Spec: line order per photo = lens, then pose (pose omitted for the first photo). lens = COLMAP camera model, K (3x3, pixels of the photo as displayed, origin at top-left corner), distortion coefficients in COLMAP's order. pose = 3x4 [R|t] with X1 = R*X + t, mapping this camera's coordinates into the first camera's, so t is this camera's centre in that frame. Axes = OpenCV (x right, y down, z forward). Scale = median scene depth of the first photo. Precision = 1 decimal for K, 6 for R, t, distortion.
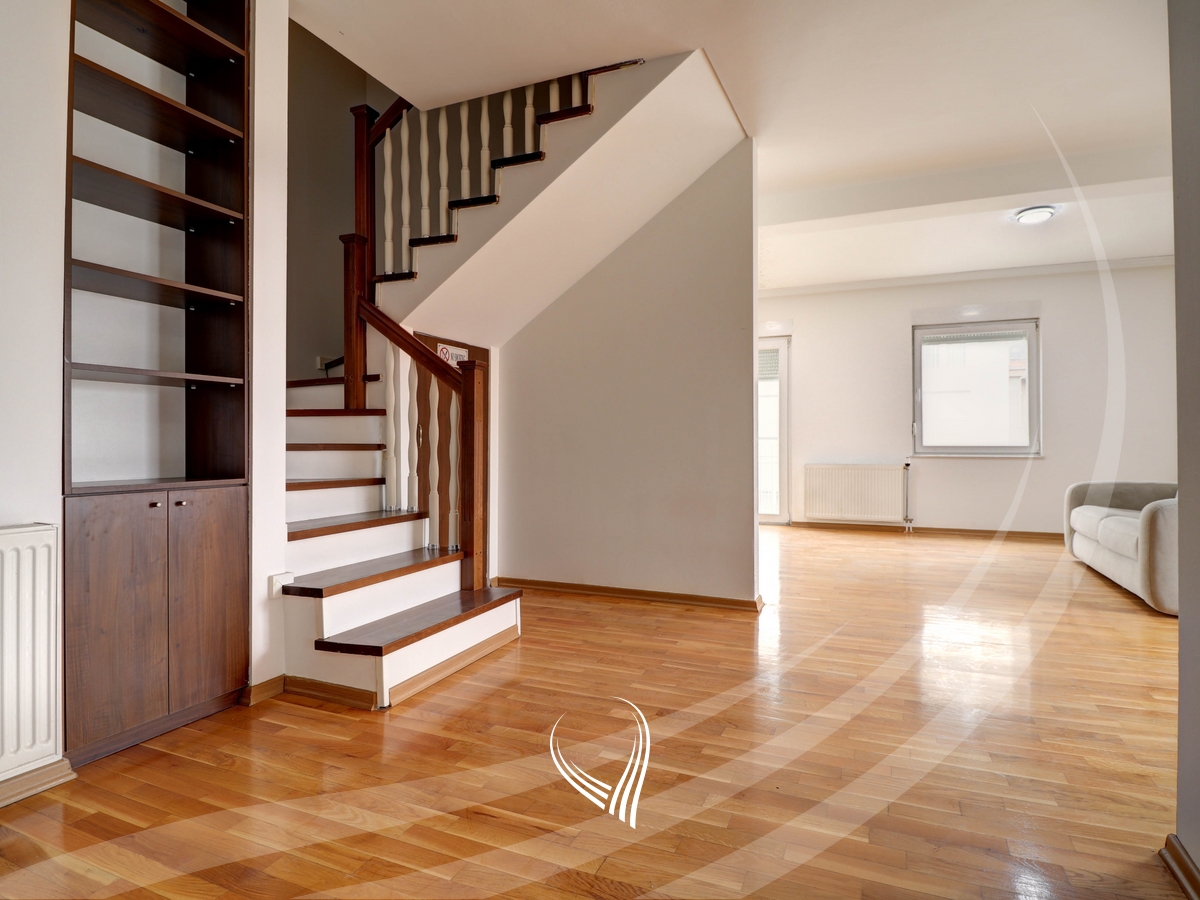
lens RADIAL K [[657.9, 0, 608.3], [0, 657.9, 440.0], [0, 0, 1]] dist [-0.006347, -0.001792]
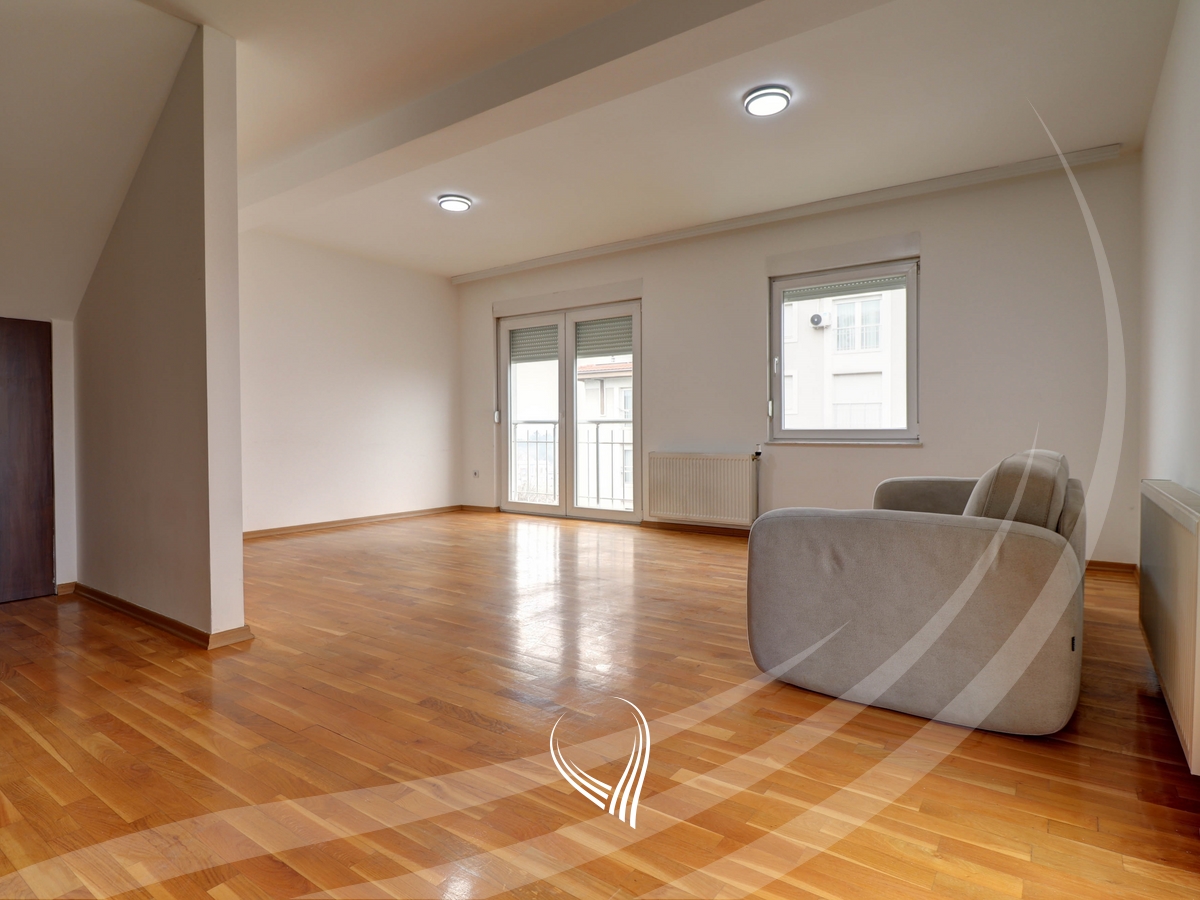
lens RADIAL K [[662.9, 0, 630.4], [0, 662.9, 446.6], [0, 0, 1]] dist [-0.003894, -0.001015]
pose [[0.978047, -0.001477, -0.208378, 0.475007], [0.007677, 0.999551, 0.028952, 0.004673], [0.208242, -0.029916, 0.977620, 0.188900]]
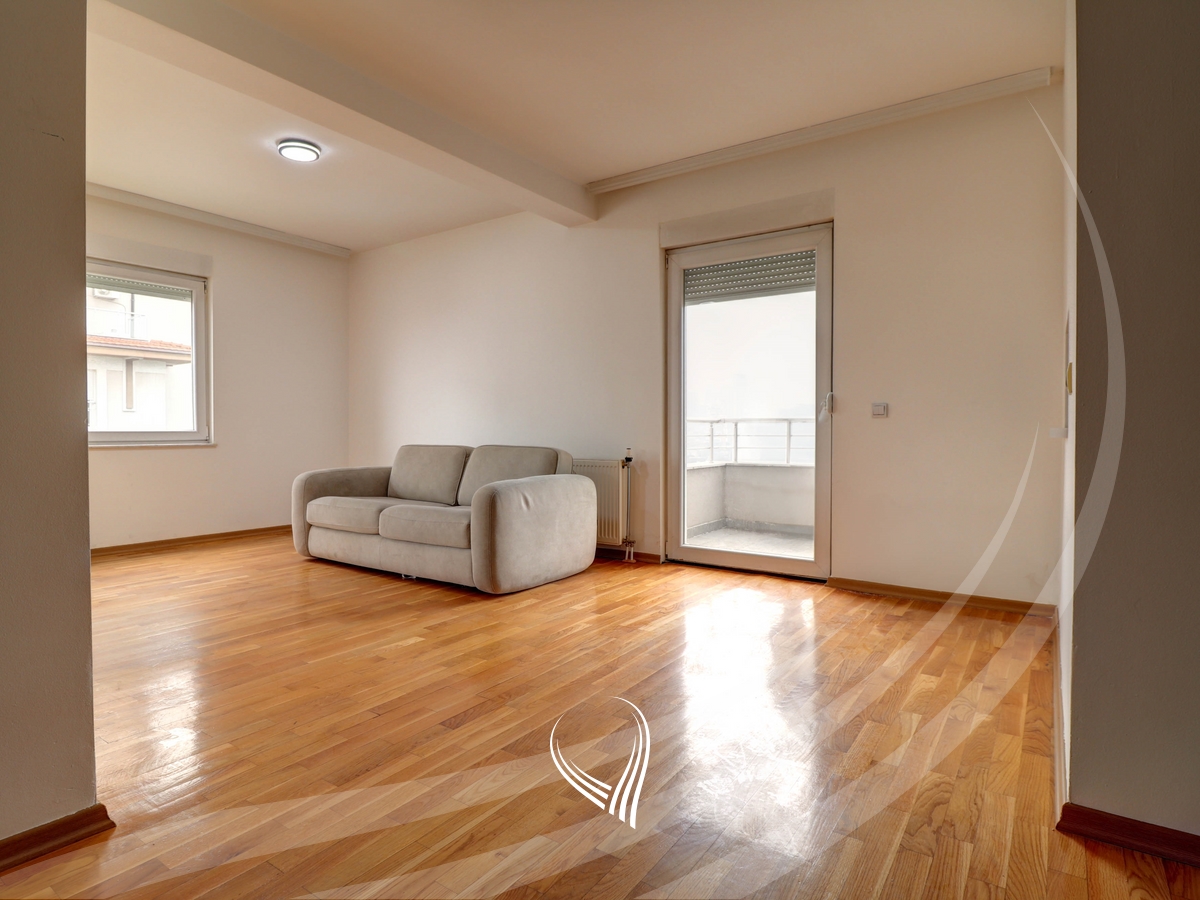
lens RADIAL K [[657.9, 0, 608.3], [0, 657.9, 440.0], [0, 0, 1]] dist [-0.006347, -0.001792]
pose [[0.194057, -0.016633, 0.980849, -0.063398], [-0.006251, 0.999815, 0.018191, 0.001652], [-0.980970, -0.009661, 0.193917, 0.324769]]
